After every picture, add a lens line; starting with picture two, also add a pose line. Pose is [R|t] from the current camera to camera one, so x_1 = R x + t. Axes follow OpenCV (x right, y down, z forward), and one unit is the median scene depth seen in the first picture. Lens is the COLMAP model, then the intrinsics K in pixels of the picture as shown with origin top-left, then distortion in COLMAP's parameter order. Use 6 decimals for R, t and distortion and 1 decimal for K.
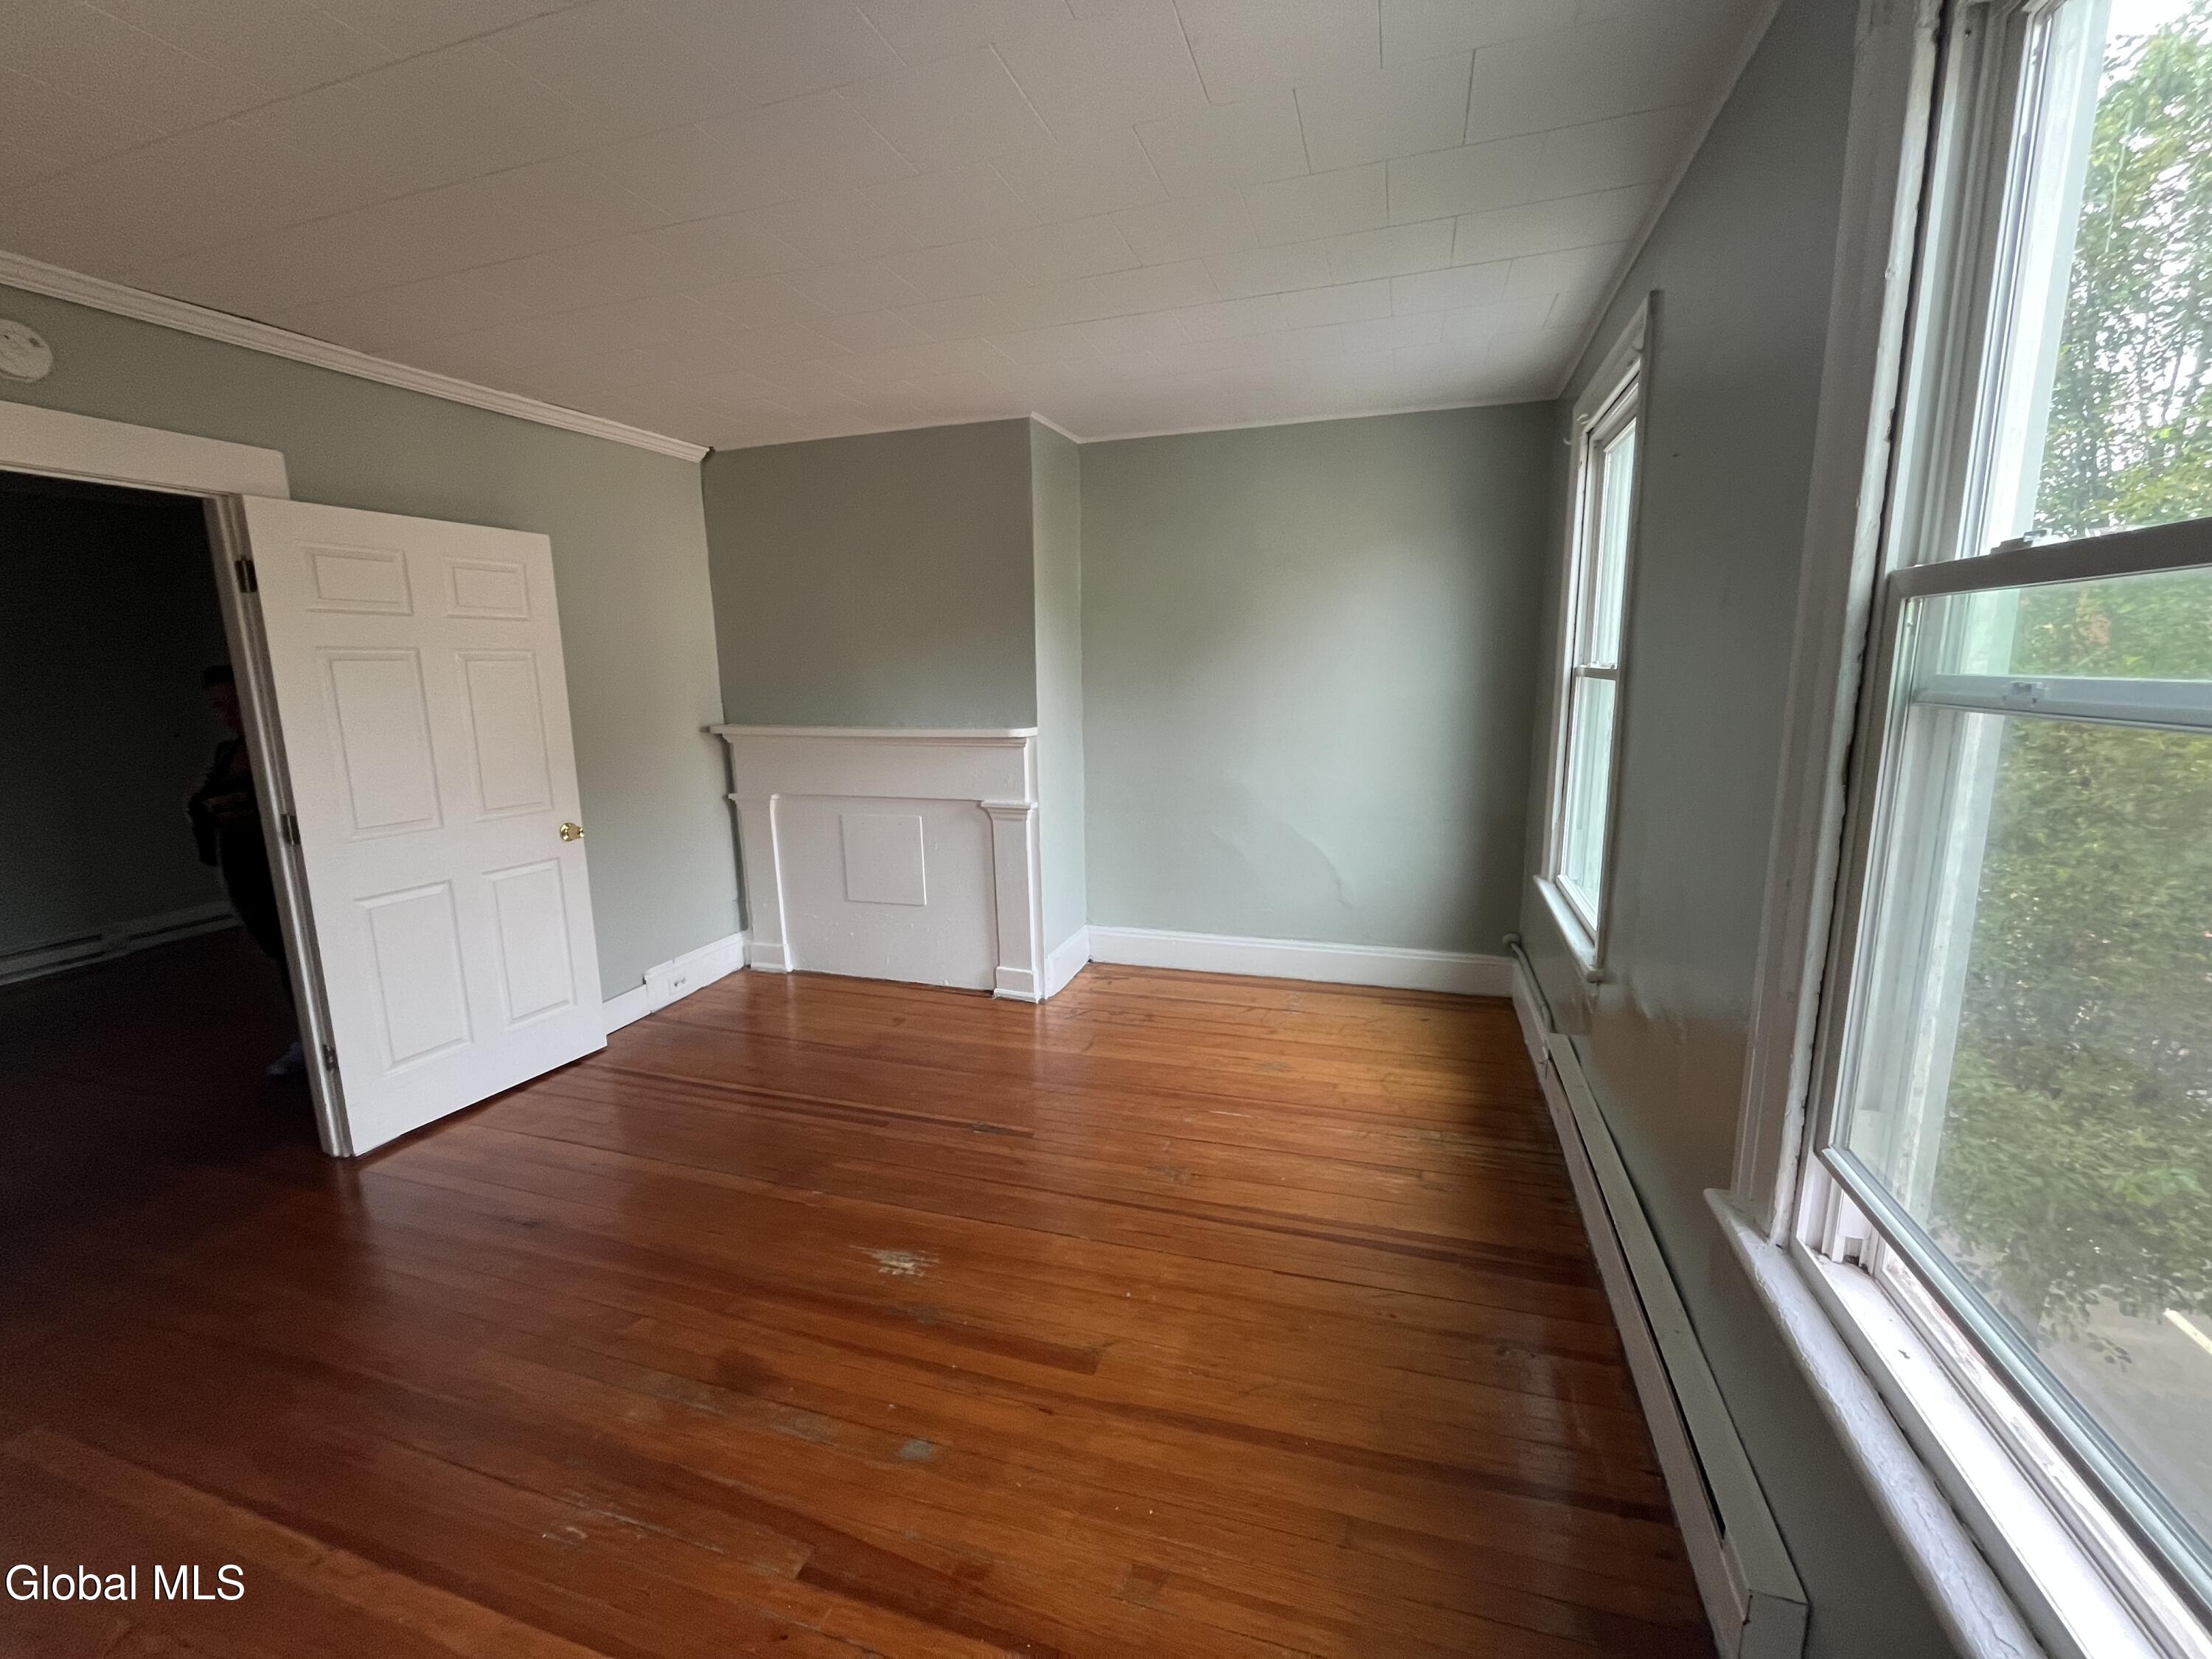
lens RADIAL K [[901.3, 0, 1105.5], [0, 901.3, 827.2], [0, 0, 1]] dist [-0.000521, 0.000235]
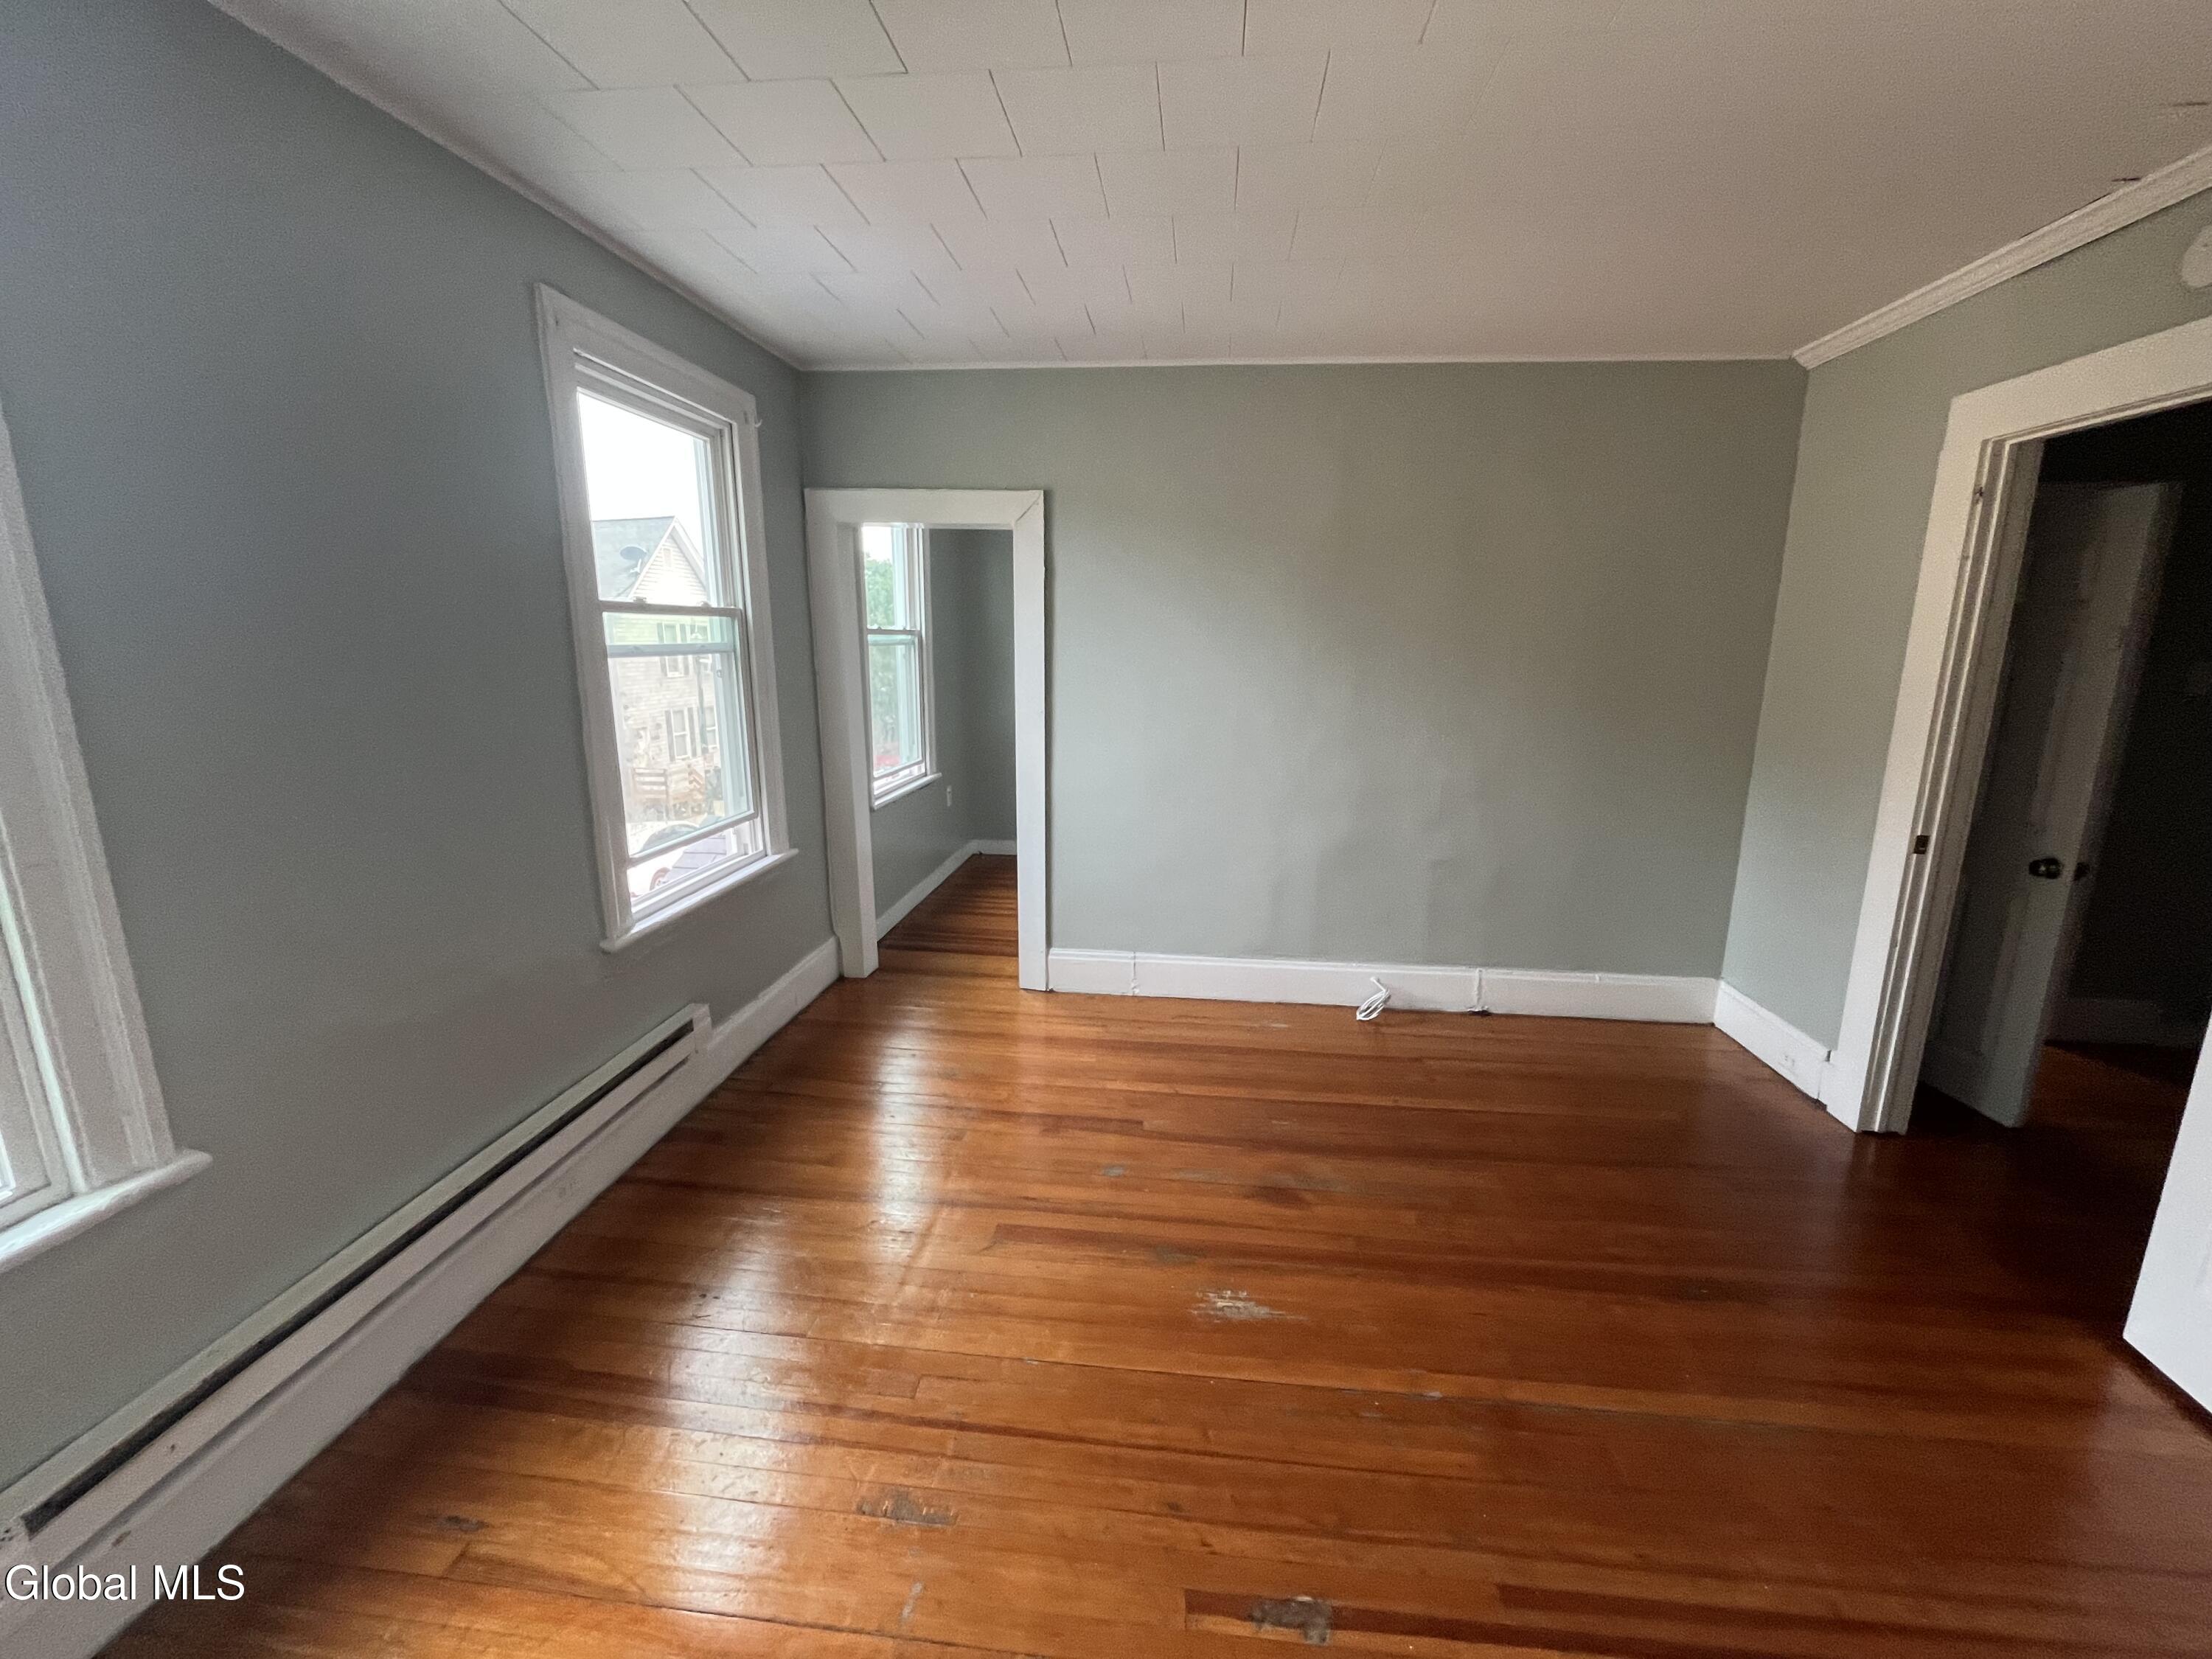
lens RADIAL K [[901.3, 0, 1105.1], [0, 901.3, 832.4], [0, 0, 1]] dist [-0.000521, 0.000235]
pose [[-0.978936, 0.062109, -0.194491, 0.024689], [-0.017752, 0.923107, 0.384134, -0.175150], [0.203394, 0.379496, -0.902560, 0.956871]]
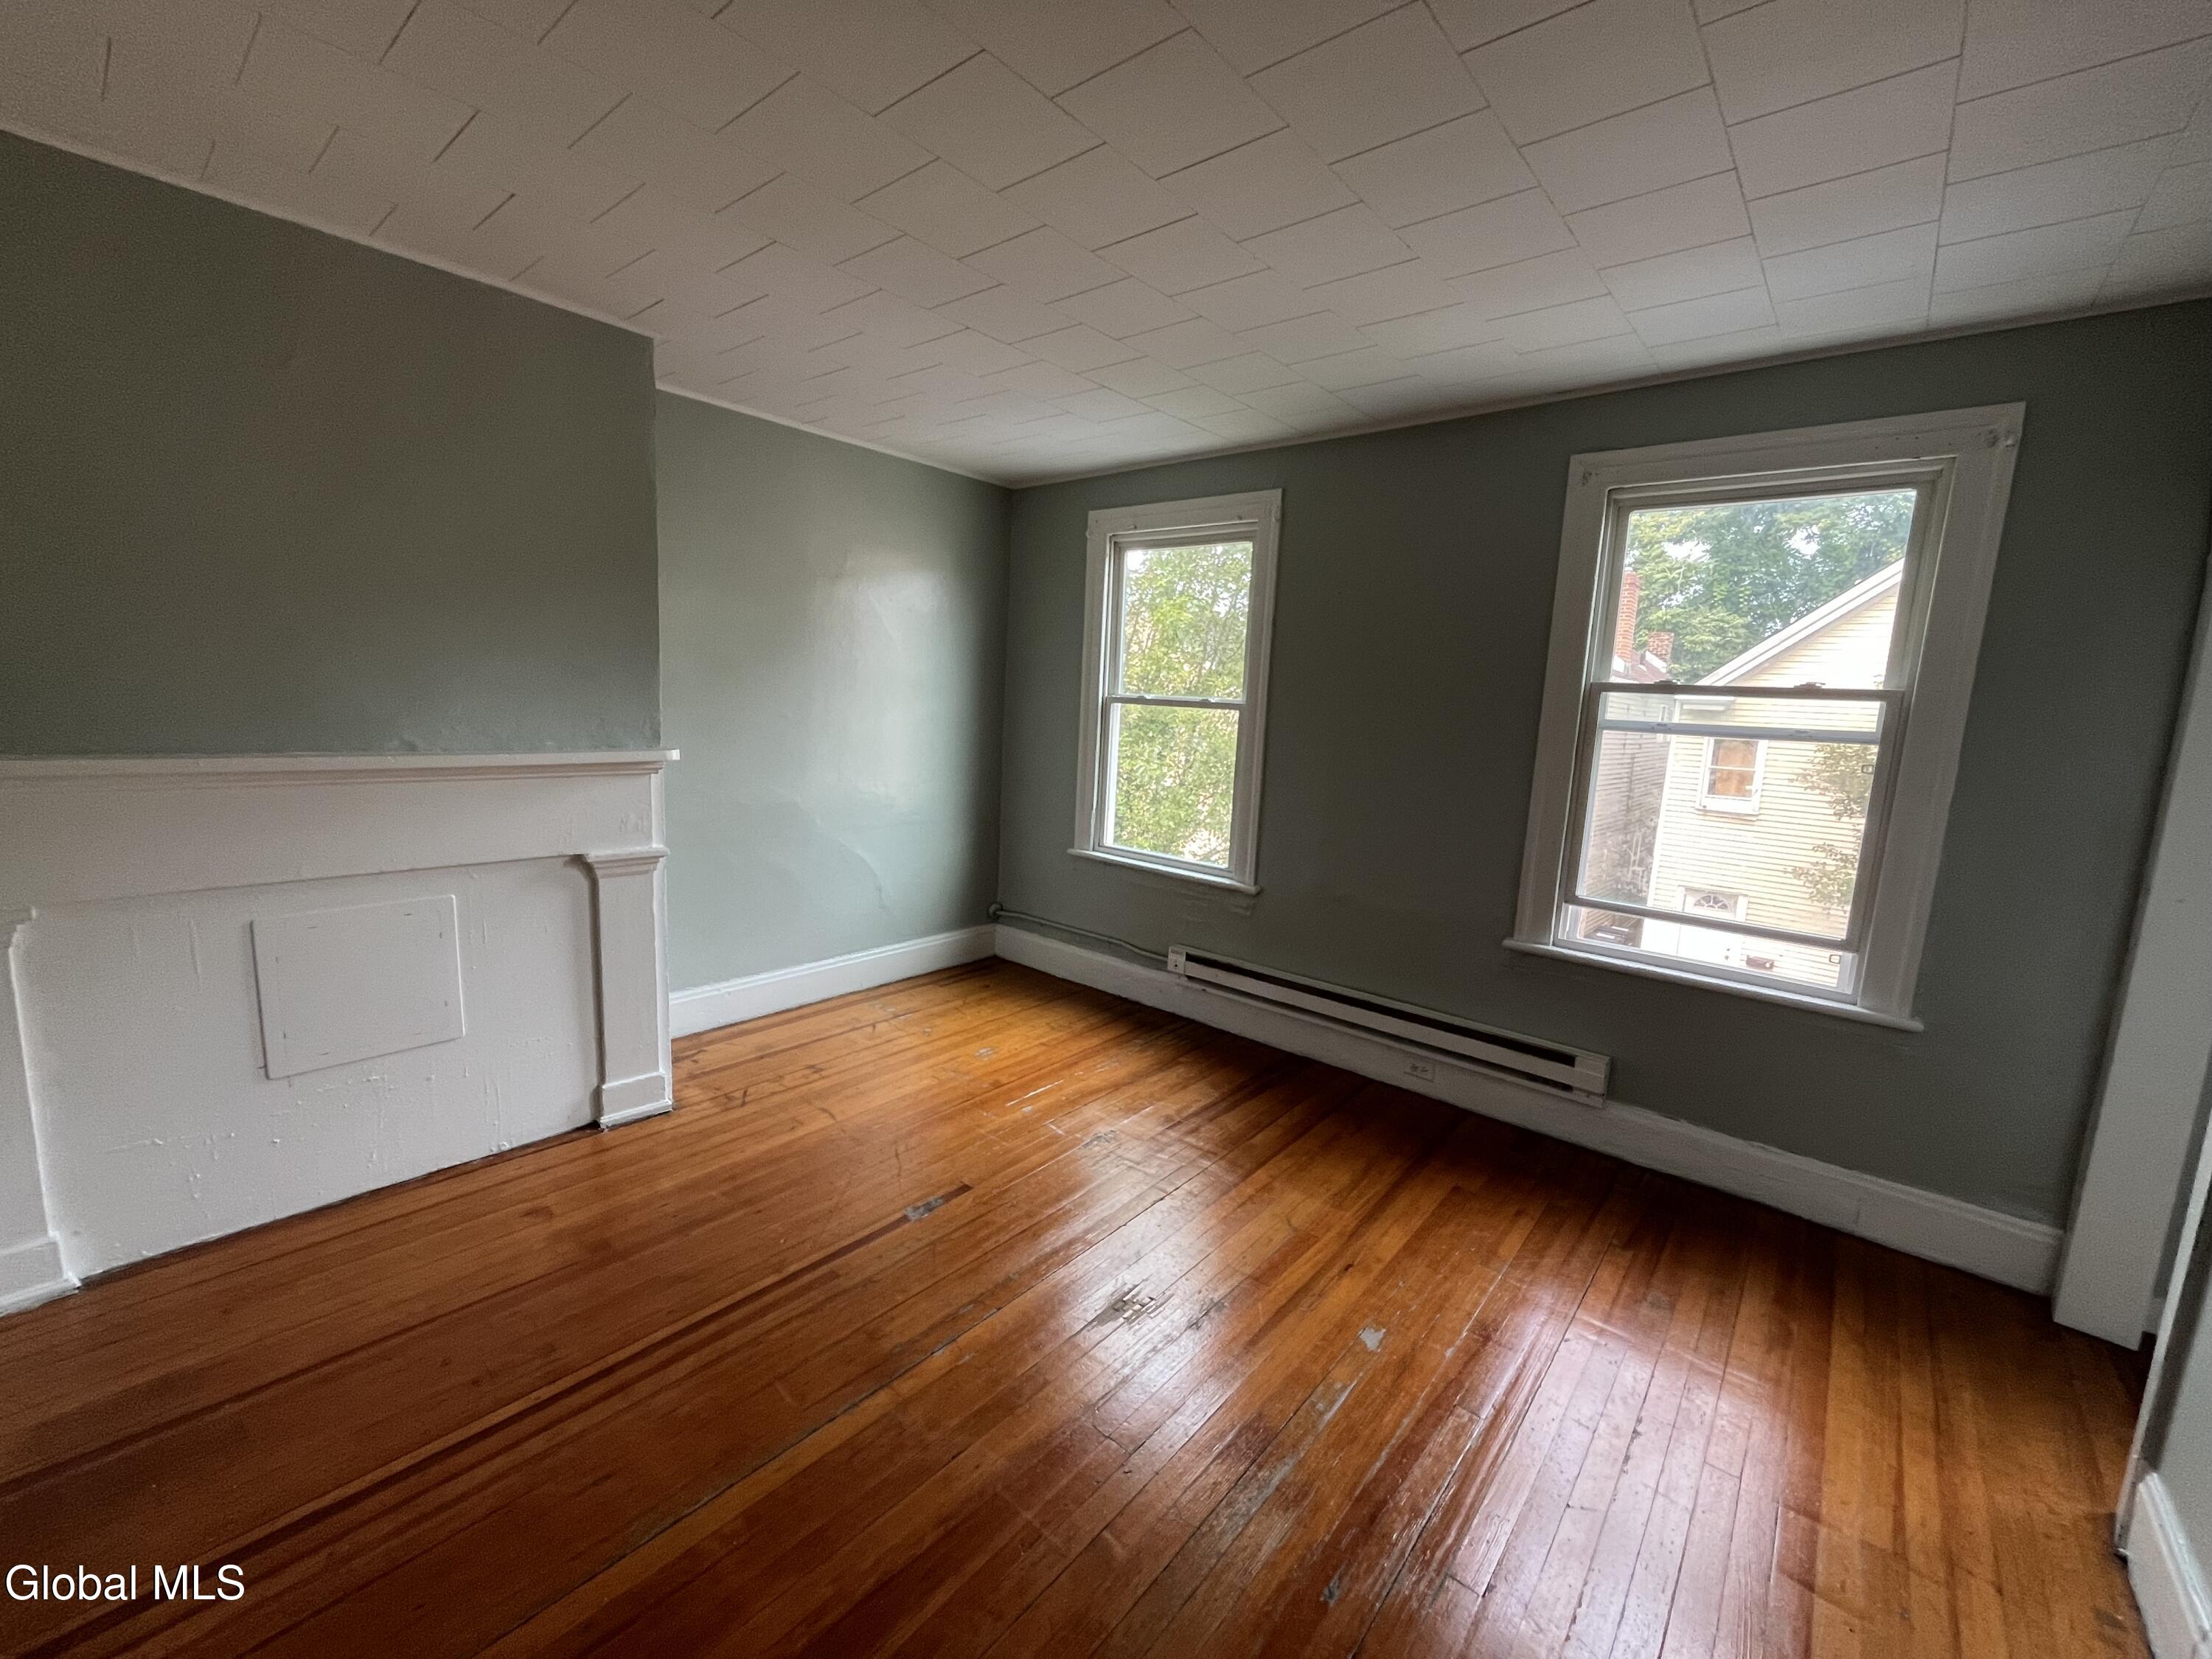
lens RADIAL K [[901.3, 0, 1106.9], [0, 901.3, 822.7], [0, 0, 1]] dist [-0.000521, 0.000235]
pose [[0.376302, -0.095844, 0.921527, -0.633156], [0.109907, 0.992230, 0.058317, -0.050183], [-0.919955, 0.079337, 0.383911, 0.363447]]
